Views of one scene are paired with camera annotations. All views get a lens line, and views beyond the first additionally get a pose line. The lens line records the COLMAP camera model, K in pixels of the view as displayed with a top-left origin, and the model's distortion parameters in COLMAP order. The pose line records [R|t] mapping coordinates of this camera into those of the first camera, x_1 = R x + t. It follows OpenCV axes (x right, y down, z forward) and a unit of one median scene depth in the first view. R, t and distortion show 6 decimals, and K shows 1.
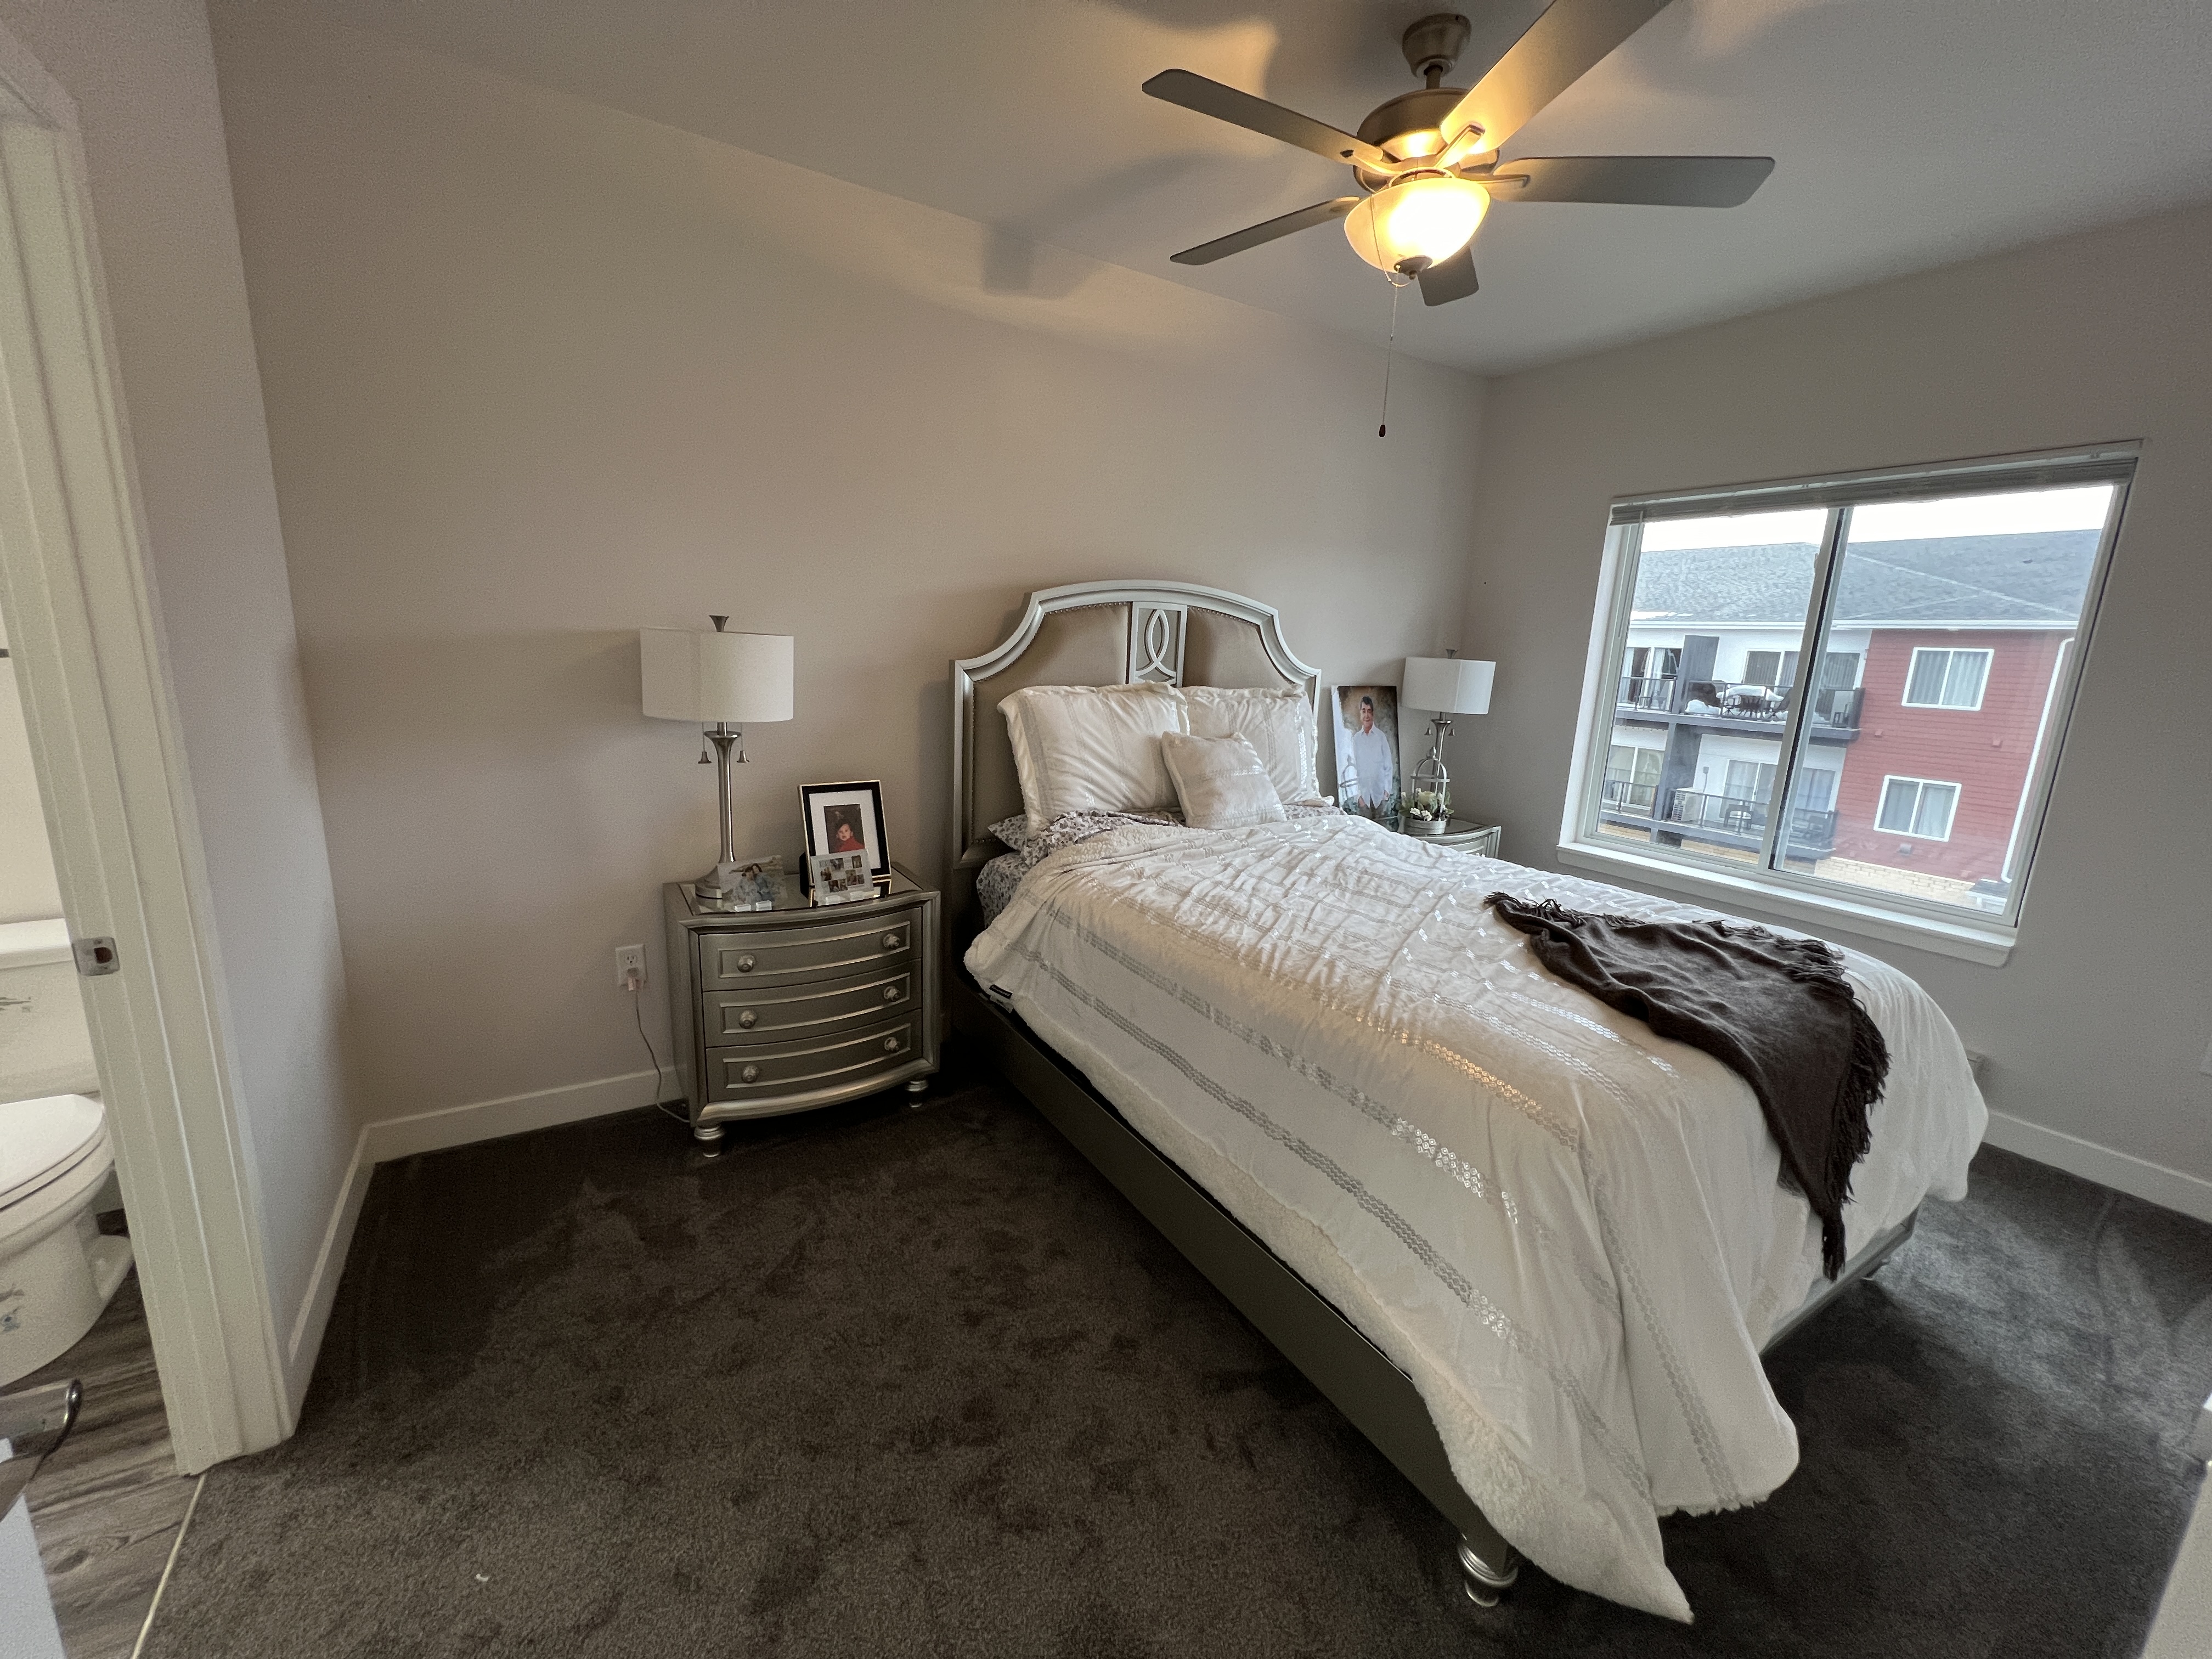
lens RADIAL K [[882.9, 0, 1102.9], [0, 882.9, 827.5], [0, 0, 1]] dist [-0.002817, 0.001184]
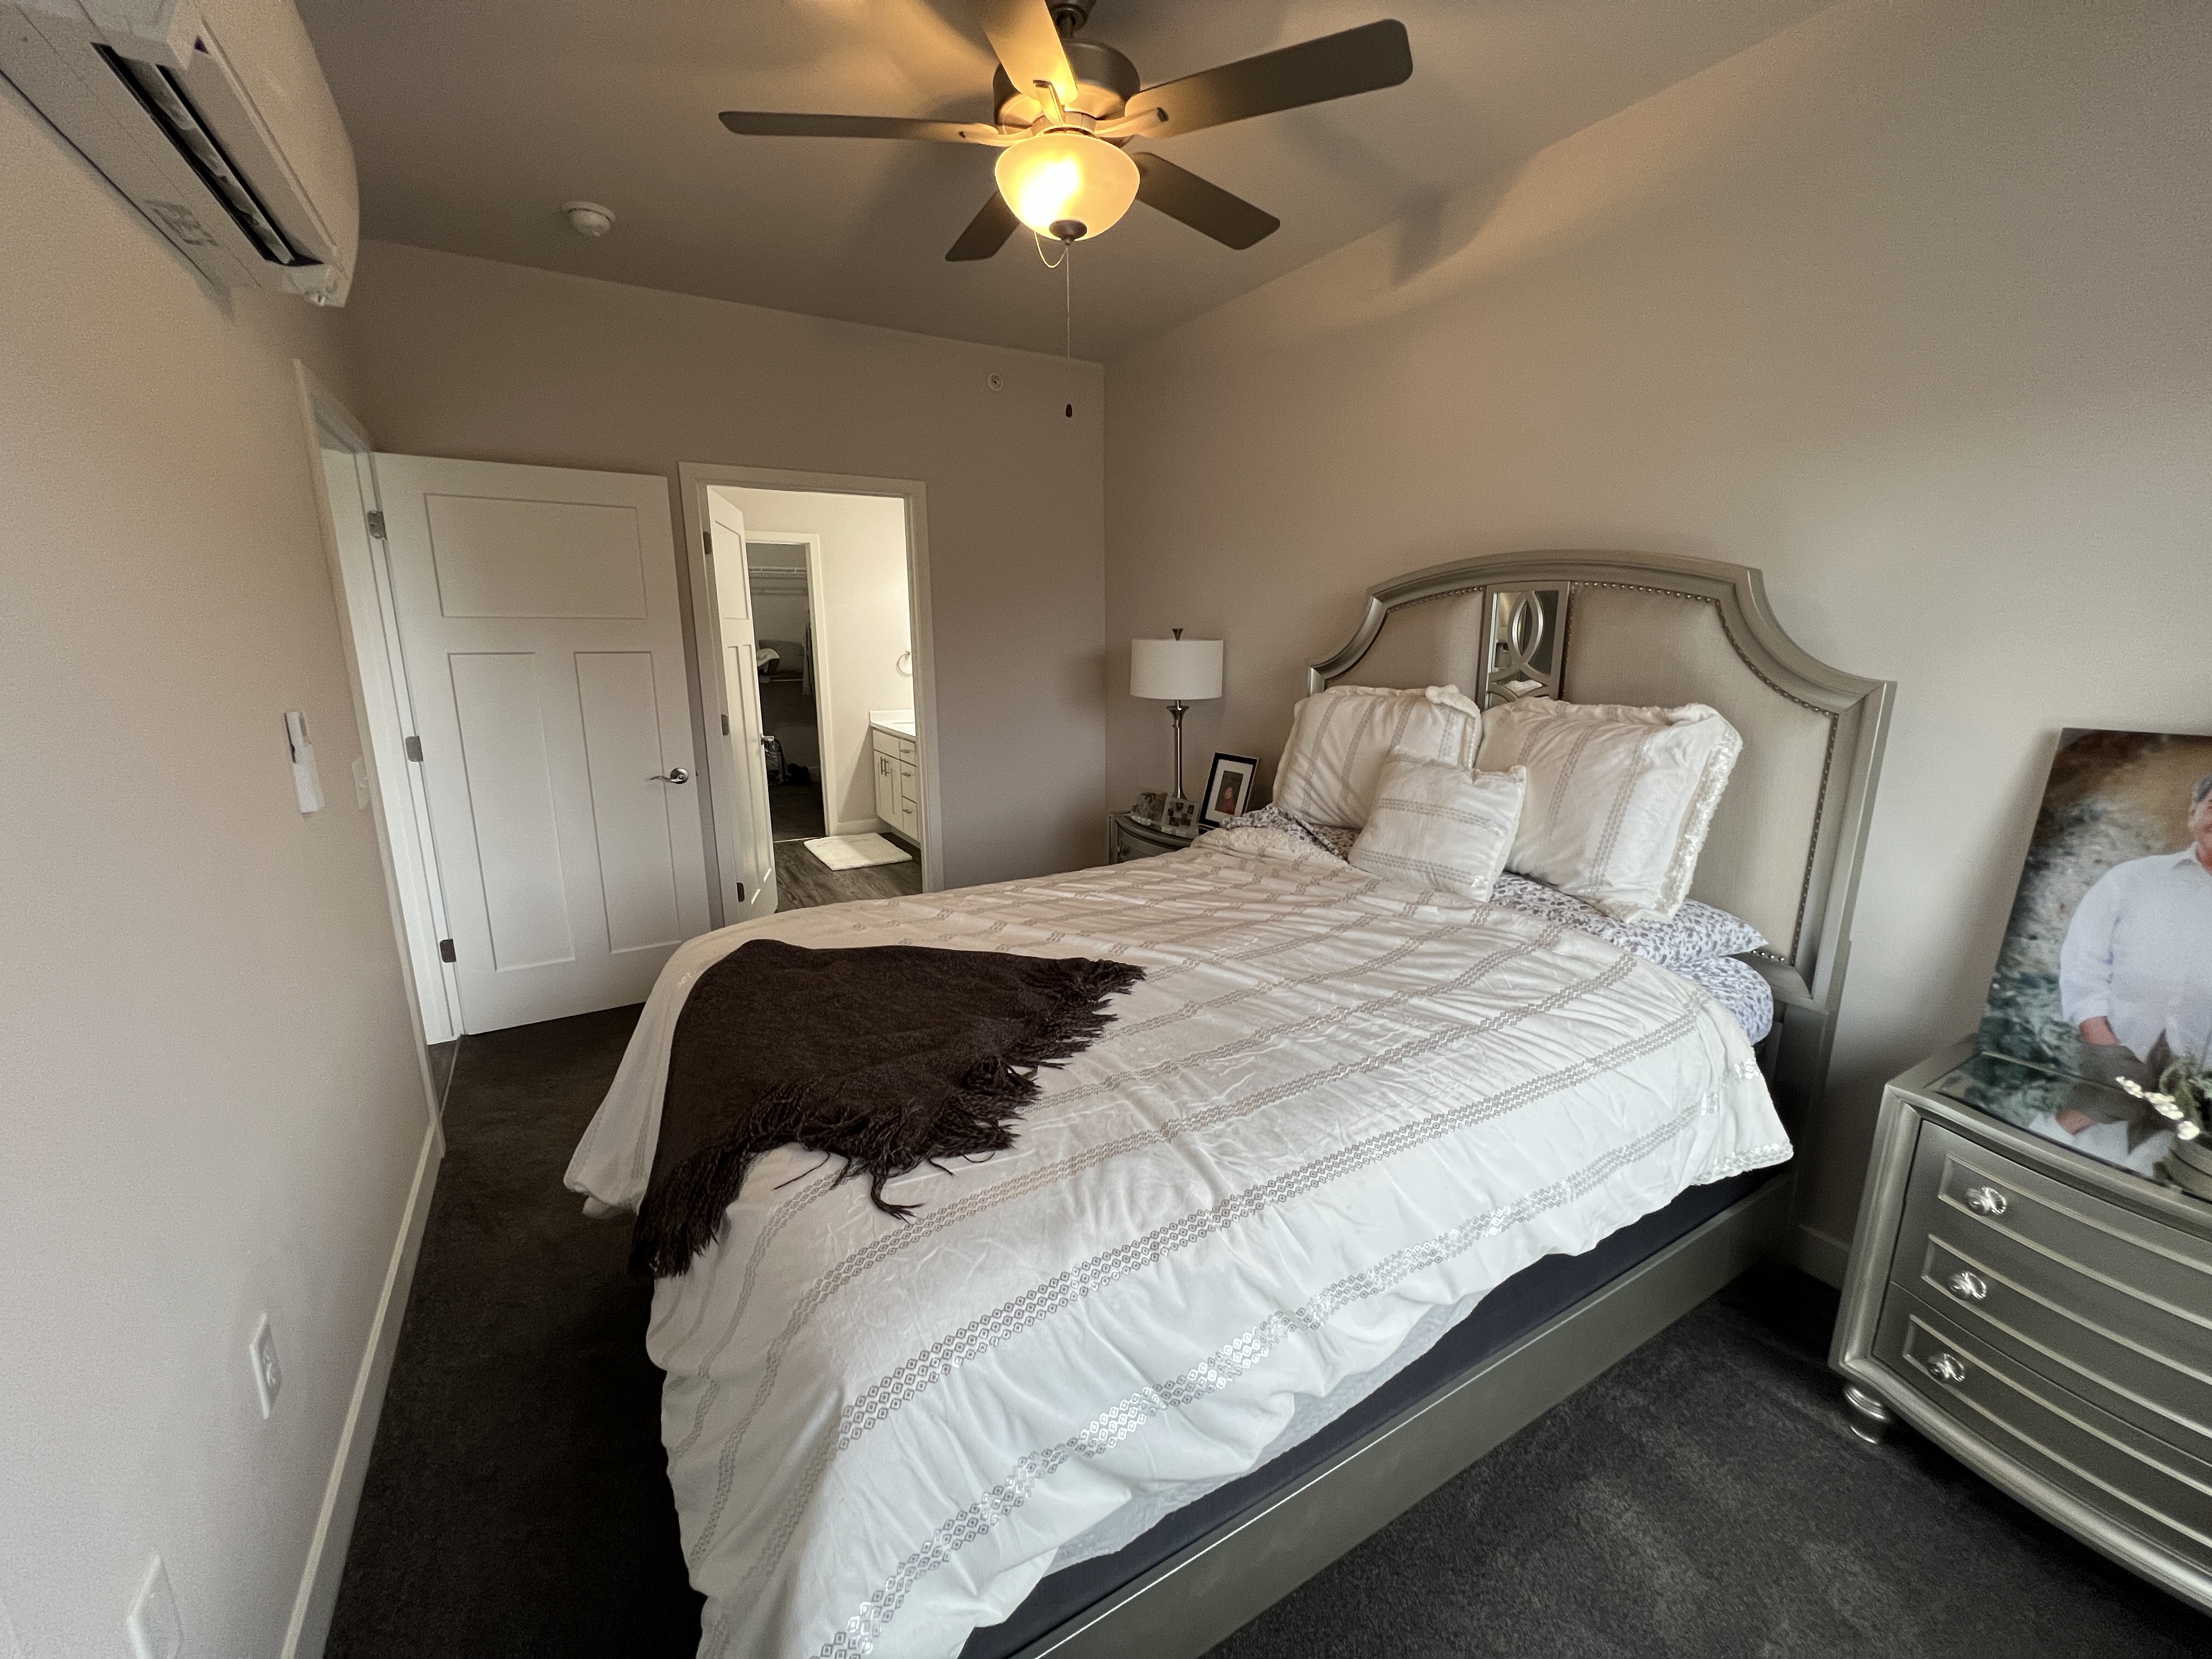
lens RADIAL K [[882.9, 0, 1101.5], [0, 882.9, 824.8], [0, 0, 1]] dist [-0.002817, 0.001184]
pose [[-0.018593, 0.174446, -0.984491, 0.970261], [-0.204585, 0.963163, 0.174531, -0.134246], [0.978672, 0.204657, 0.017781, 0.795331]]
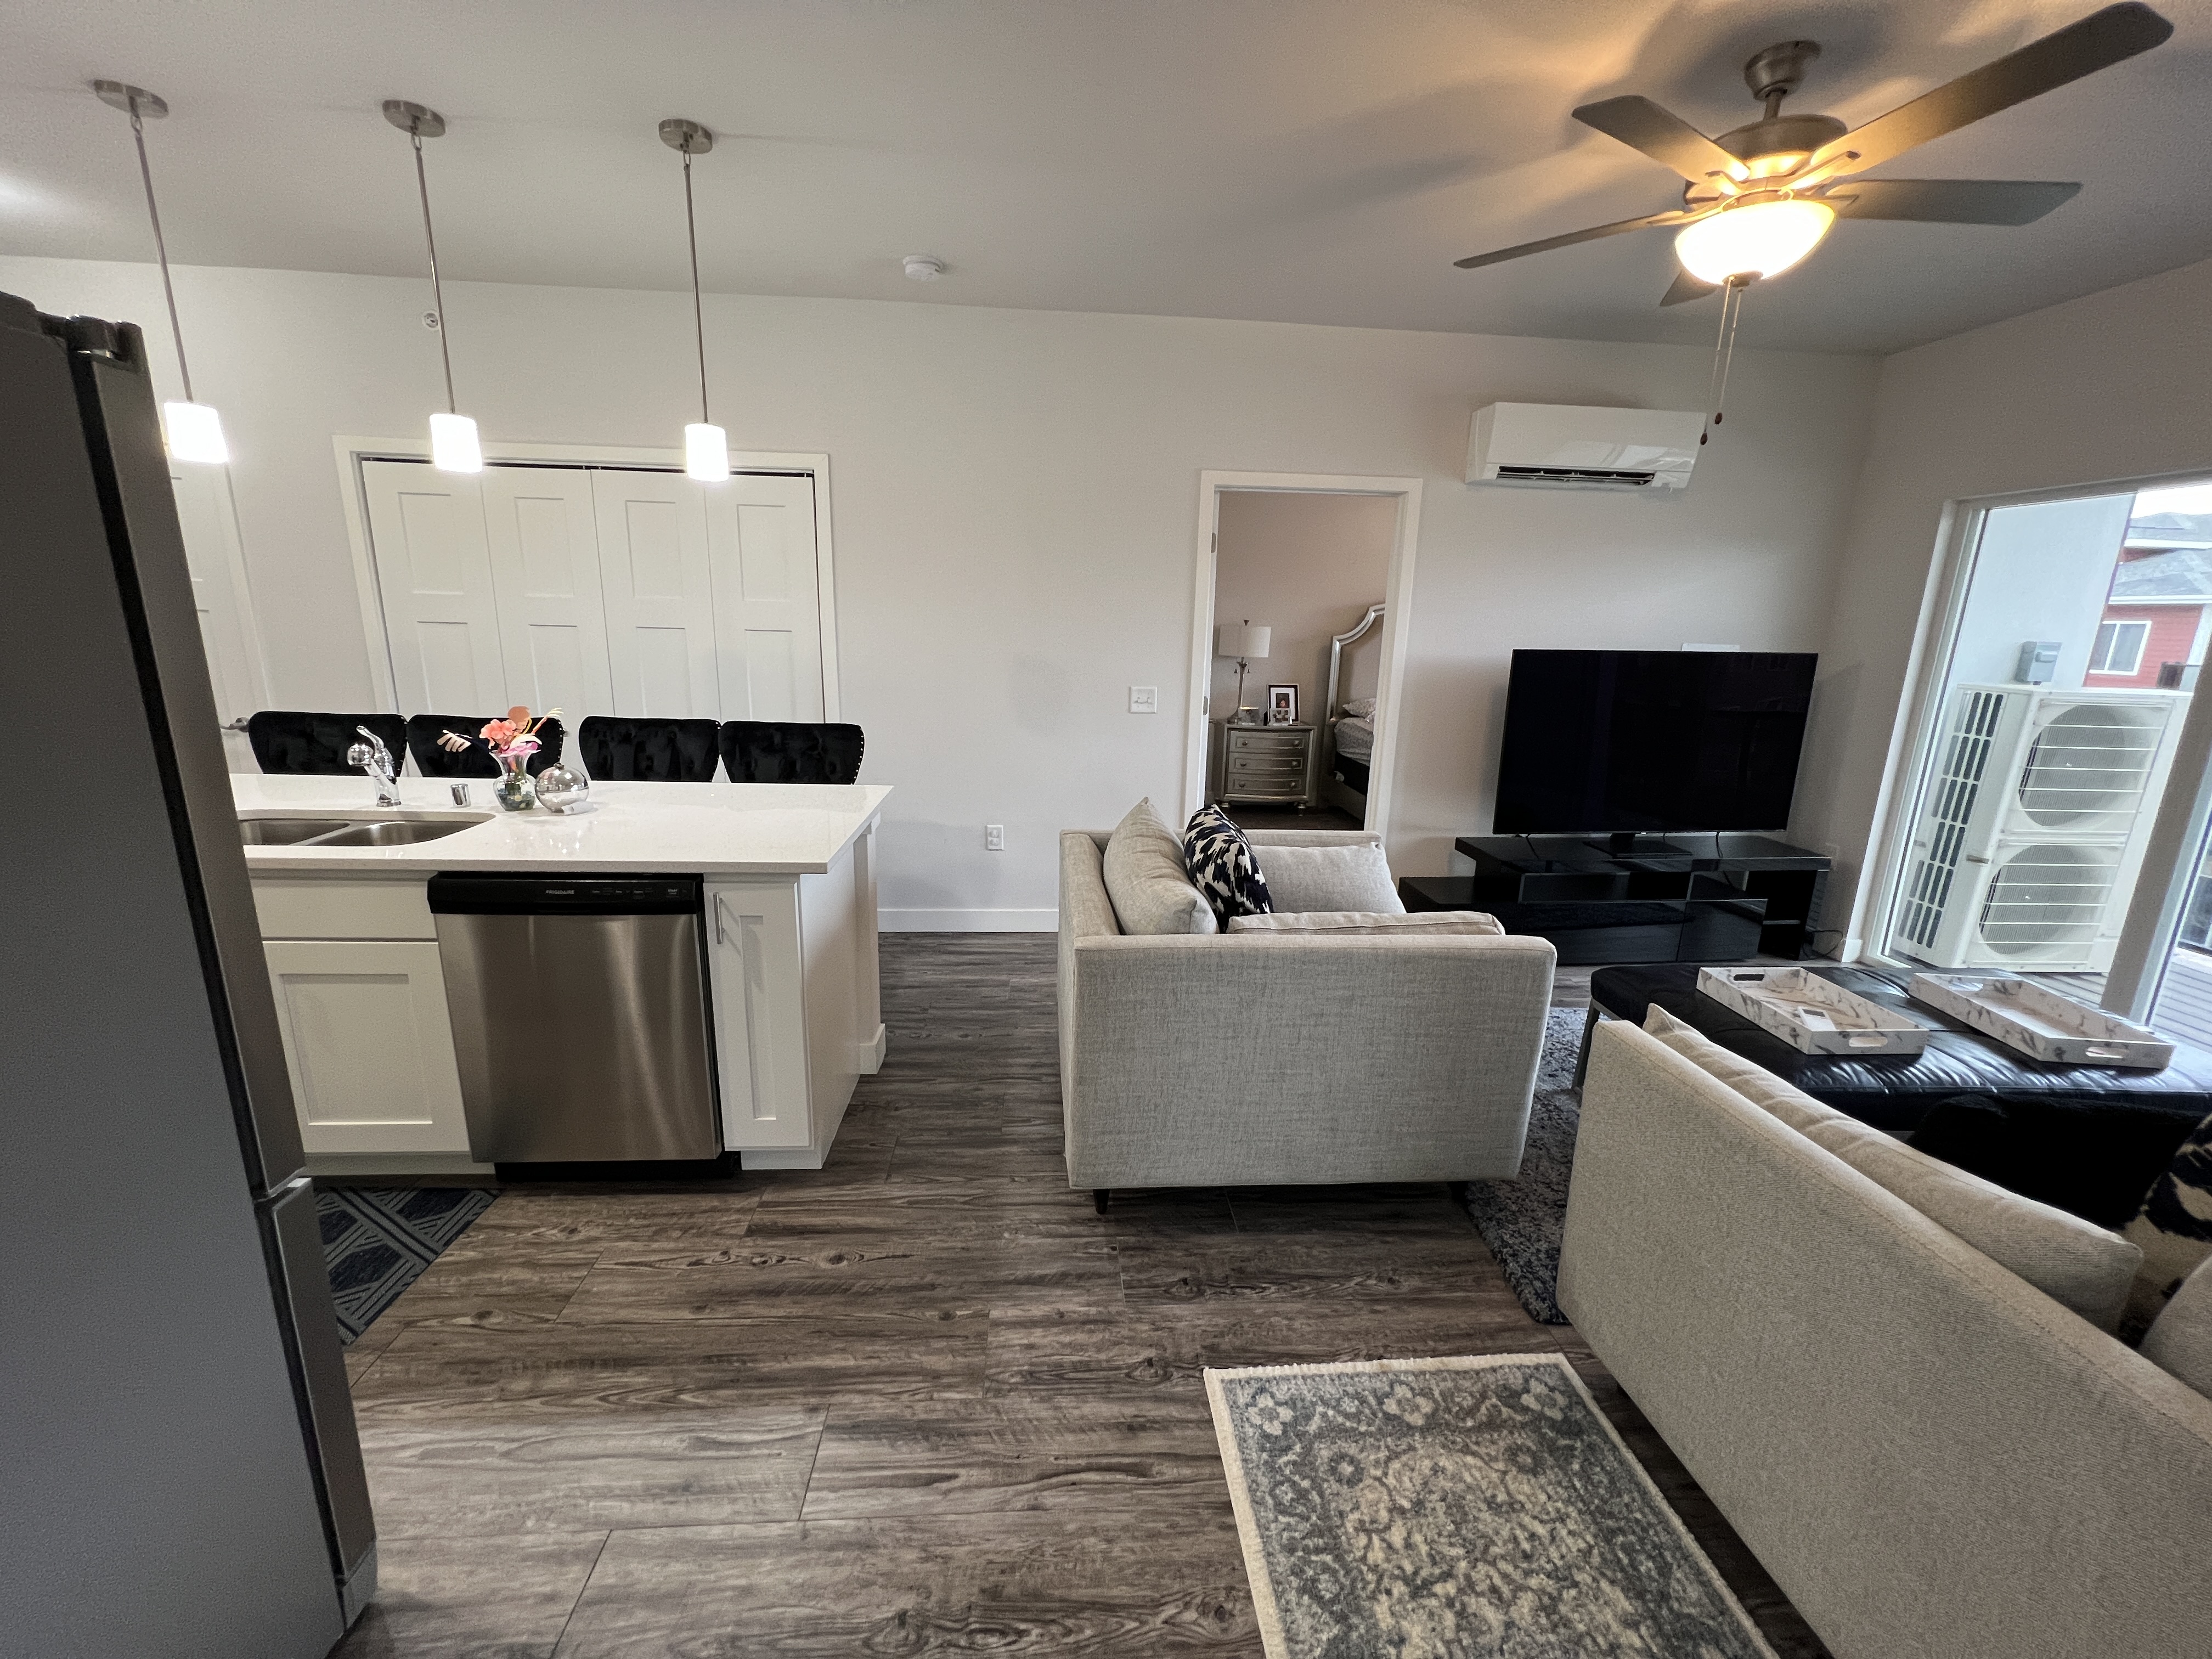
lens RADIAL K [[882.9, 0, 1103.1], [0, 882.9, 824.6], [0, 0, 1]] dist [-0.002817, 0.001184]
pose [[0.886271, 0.087875, -0.454754, 0.433892], [-0.085722, 0.995995, 0.025399, 0.329633], [0.455165, 0.016472, 0.890255, -1.485699]]
